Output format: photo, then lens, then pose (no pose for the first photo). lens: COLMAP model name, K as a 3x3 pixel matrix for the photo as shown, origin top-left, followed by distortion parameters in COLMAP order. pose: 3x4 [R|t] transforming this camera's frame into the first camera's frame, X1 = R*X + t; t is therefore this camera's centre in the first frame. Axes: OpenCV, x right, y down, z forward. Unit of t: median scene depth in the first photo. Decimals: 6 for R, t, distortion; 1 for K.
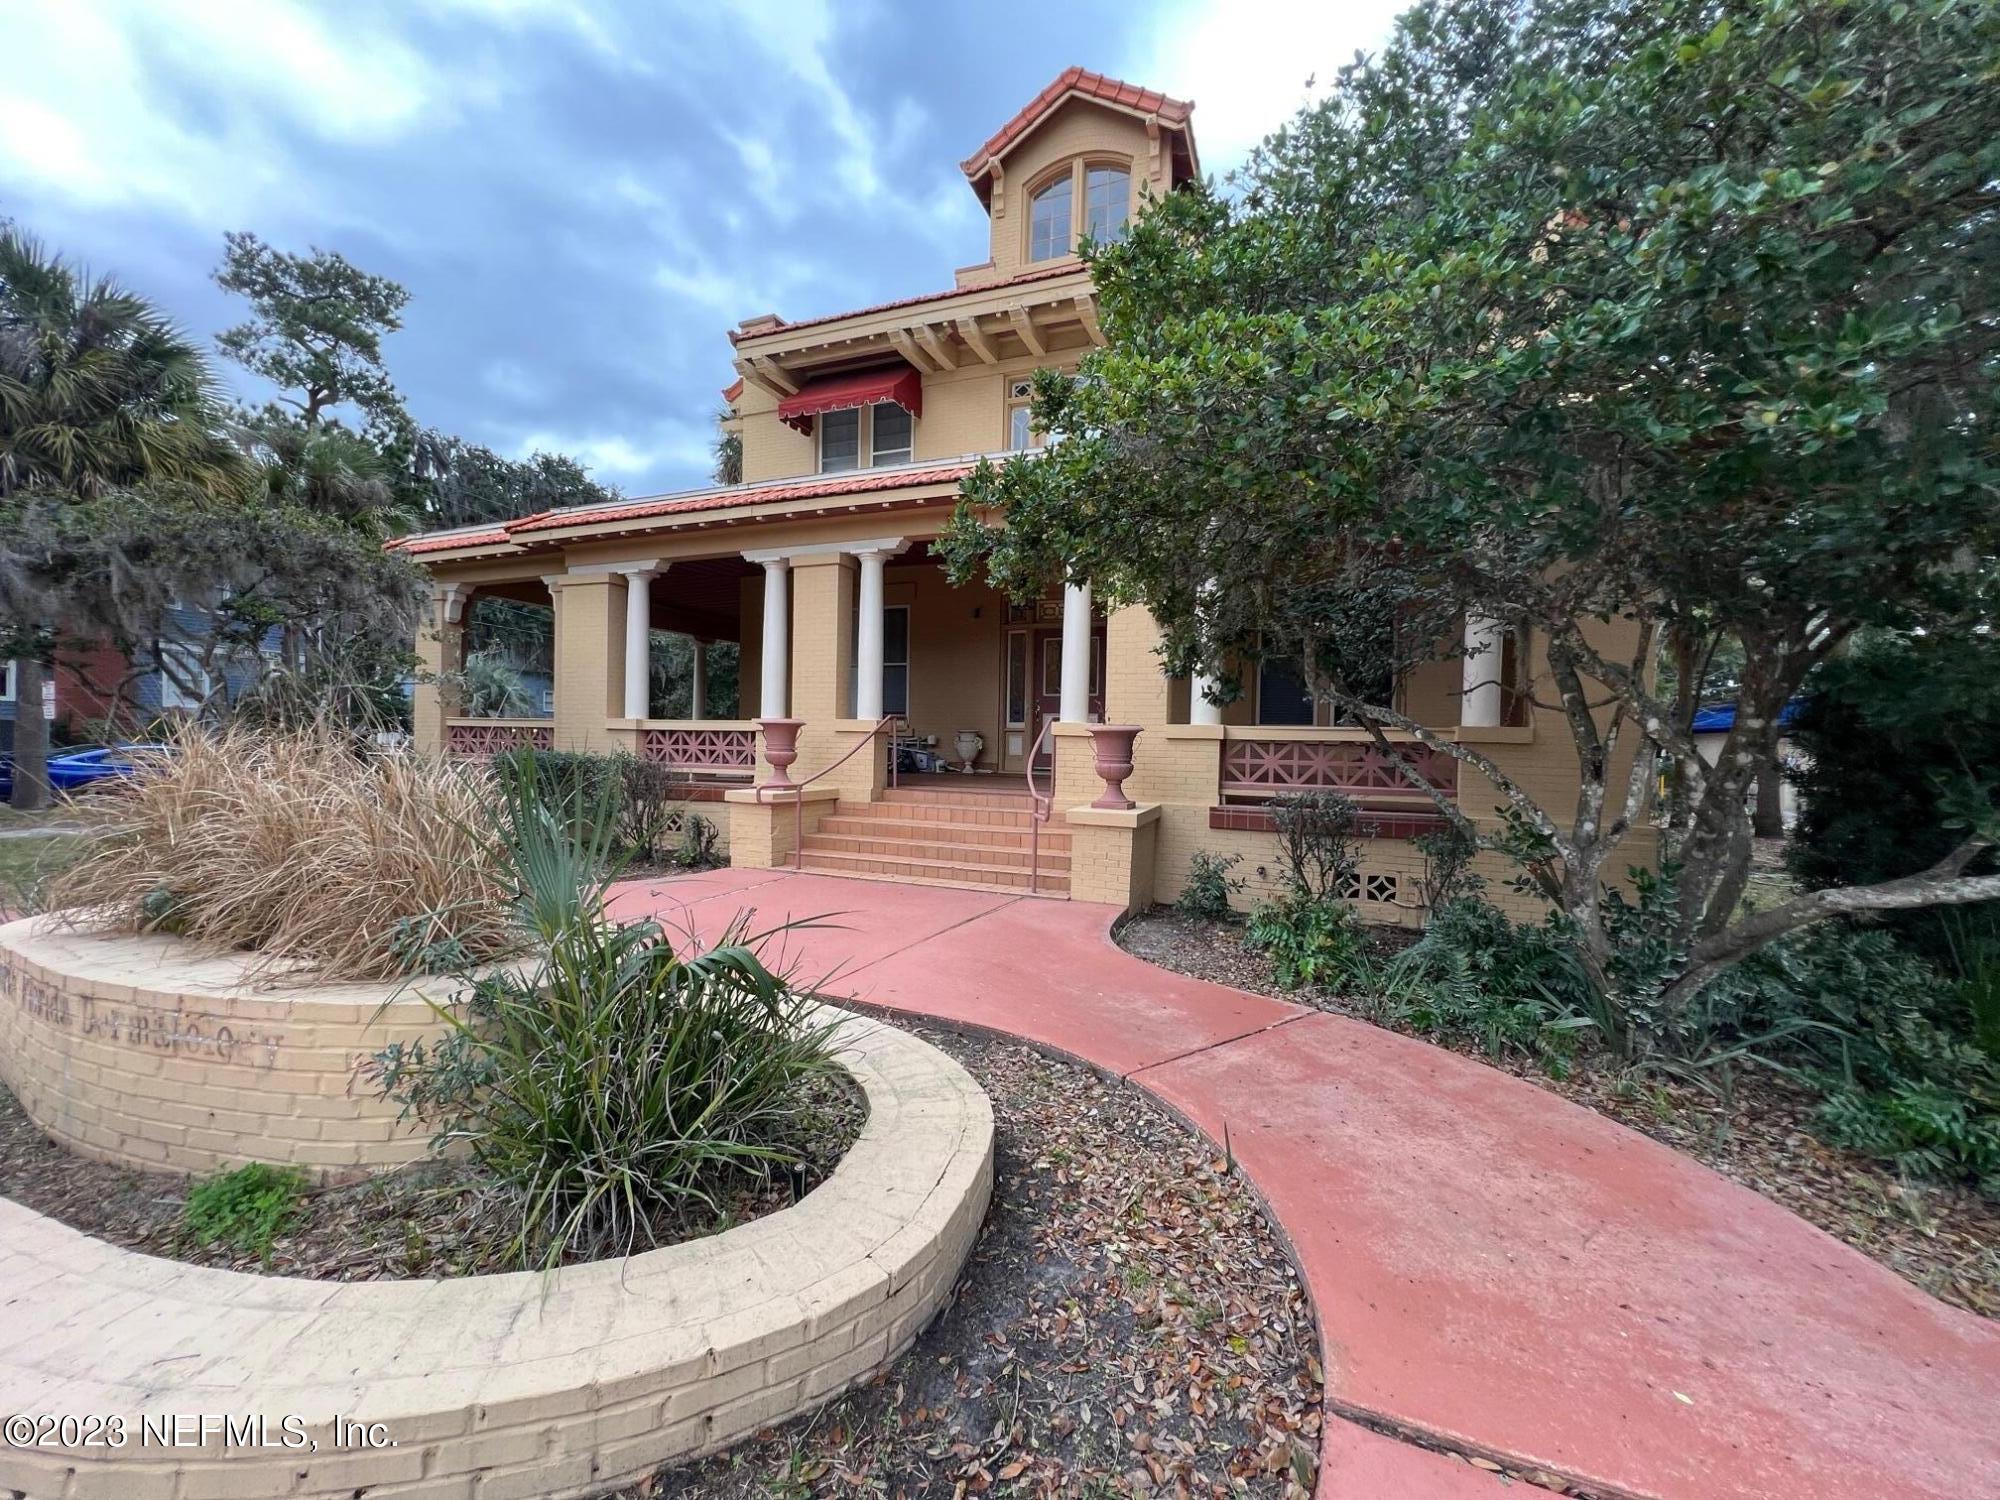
lens RADIAL K [[799.4, 0, 1000.3], [0, 799.4, 749.3], [0, 0, 1]] dist [0.000625, 0.000013]
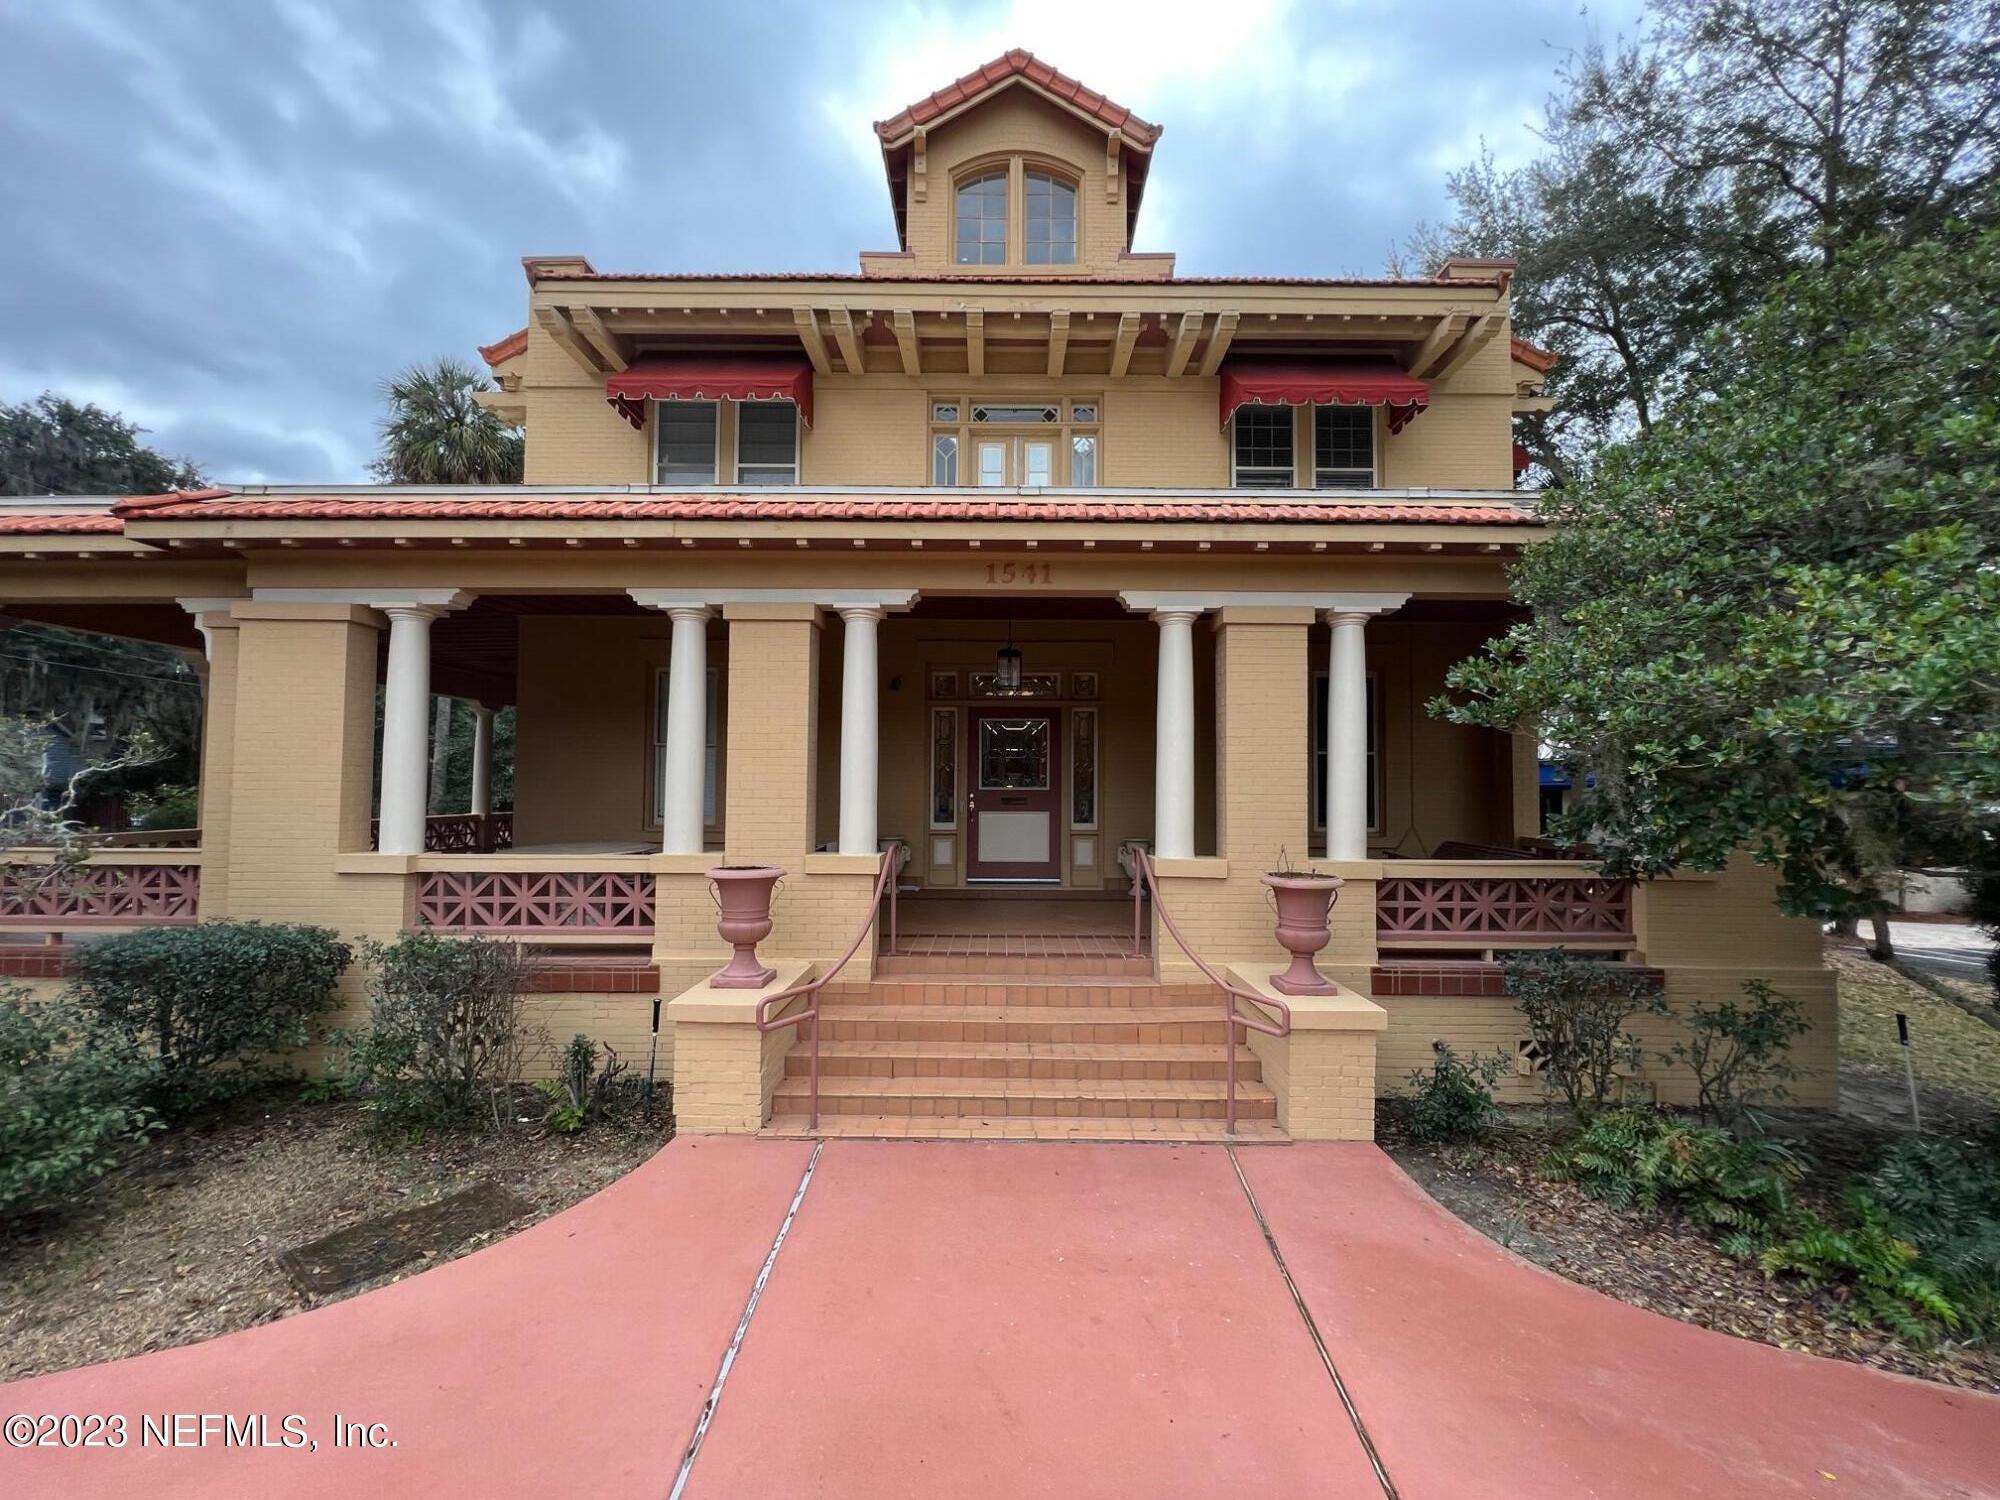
lens RADIAL K [[799.4, 0, 1000.0], [0, 799.4, 751.5], [0, 0, 1]] dist [0.000625, 0.000013]
pose [[0.928300, 0.003070, 0.371820, -0.248613], [0.016531, 0.998637, -0.049515, -0.071735], [-0.371465, 0.052111, 0.926983, 0.270098]]
